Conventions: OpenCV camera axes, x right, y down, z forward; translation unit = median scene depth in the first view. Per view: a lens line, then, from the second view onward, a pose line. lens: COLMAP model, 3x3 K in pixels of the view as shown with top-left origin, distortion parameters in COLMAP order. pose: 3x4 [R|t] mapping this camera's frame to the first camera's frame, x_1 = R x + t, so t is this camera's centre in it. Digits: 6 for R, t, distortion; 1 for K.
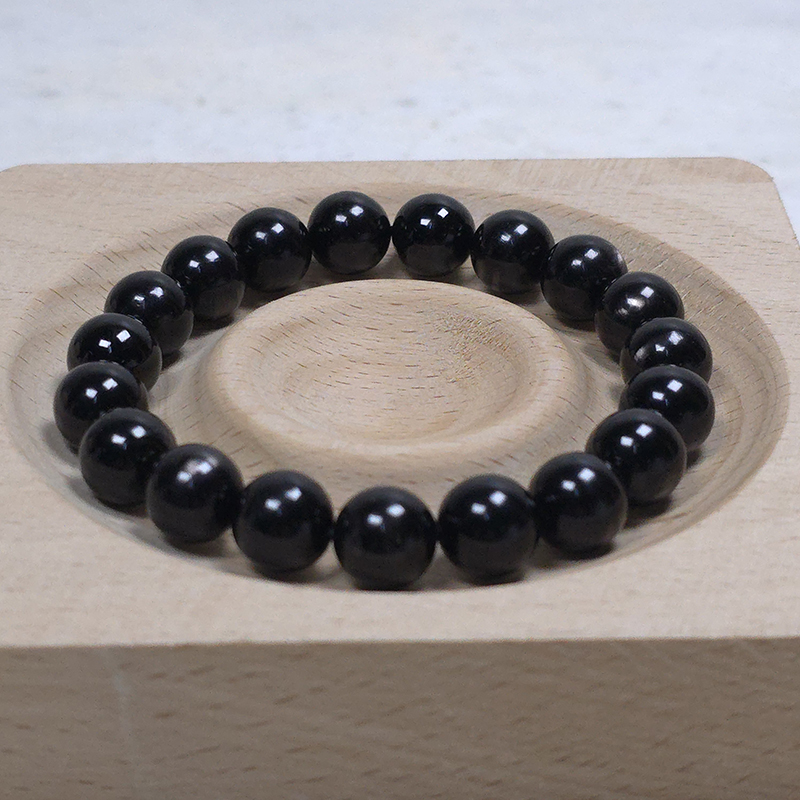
lens RADIAL K [[2087.3, 0, 400.0], [0, 2087.3, 400.0], [0, 0, 1]] dist [0.040784, 1.834255]
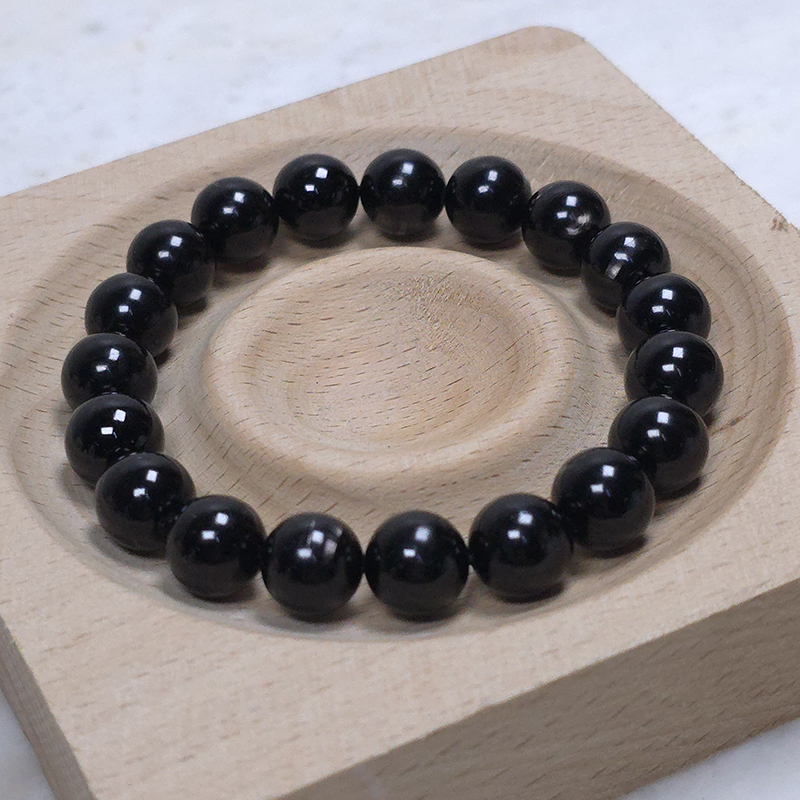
lens RADIAL K [[2087.3, 0, 400.0], [0, 2087.3, 400.0], [0, 0, 1]] dist [0.040784, 1.834255]
pose [[0.902899, -0.318433, 0.288745, -0.279493], [0.274606, 0.944085, 0.182467, -0.169290], [-0.330703, -0.085458, 0.939858, 0.080599]]
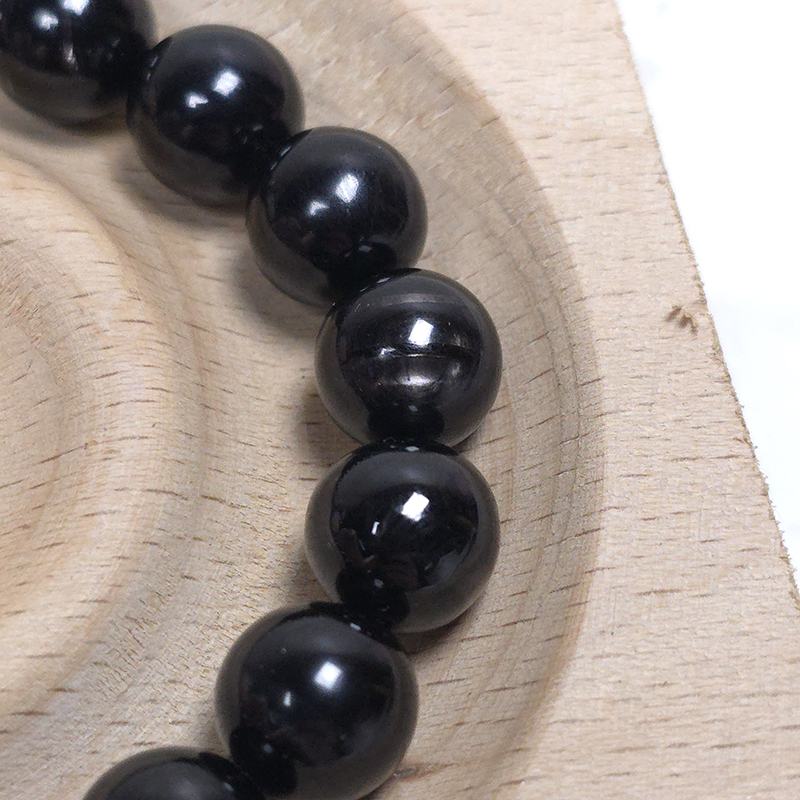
lens RADIAL K [[2087.3, 0, 400.0], [0, 2087.3, 400.0], [0, 0, 1]] dist [0.040784, 1.834255]
pose [[0.984974, -0.141237, 0.099390, 0.084497], [0.072234, 0.859654, 0.505744, -0.250033], [-0.156871, -0.490965, 0.856939, 0.554105]]
